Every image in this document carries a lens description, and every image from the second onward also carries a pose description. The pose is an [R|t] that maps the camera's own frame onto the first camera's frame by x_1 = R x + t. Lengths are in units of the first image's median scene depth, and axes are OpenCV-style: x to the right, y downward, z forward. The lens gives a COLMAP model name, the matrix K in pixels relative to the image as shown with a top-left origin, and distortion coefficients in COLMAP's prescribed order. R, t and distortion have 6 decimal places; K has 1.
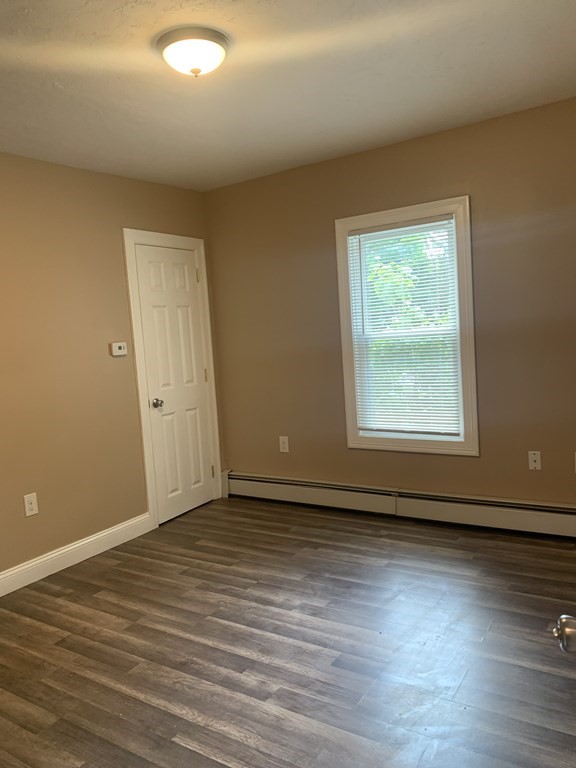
lens RADIAL K [[576.7, 0, 295.1], [0, 576.7, 381.7], [0, 0, 1]] dist [0.025864, -0.026947]
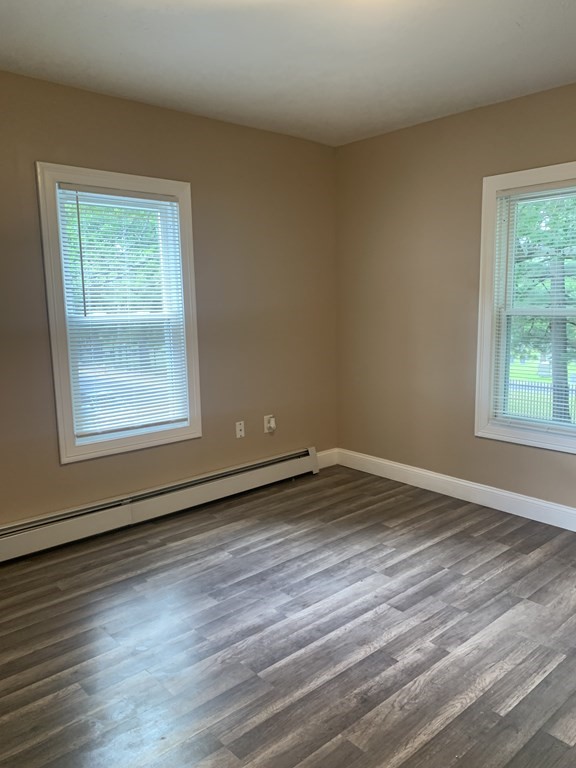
lens RADIAL K [[576.7, 0, 287.8], [0, 576.7, 386.4], [0, 0, 1]] dist [0.025864, -0.026947]
pose [[0.280604, -0.076656, 0.956758, -0.730415], [0.090545, 0.994474, 0.053123, -0.003155], [-0.955543, 0.071723, 0.285994, 0.633392]]
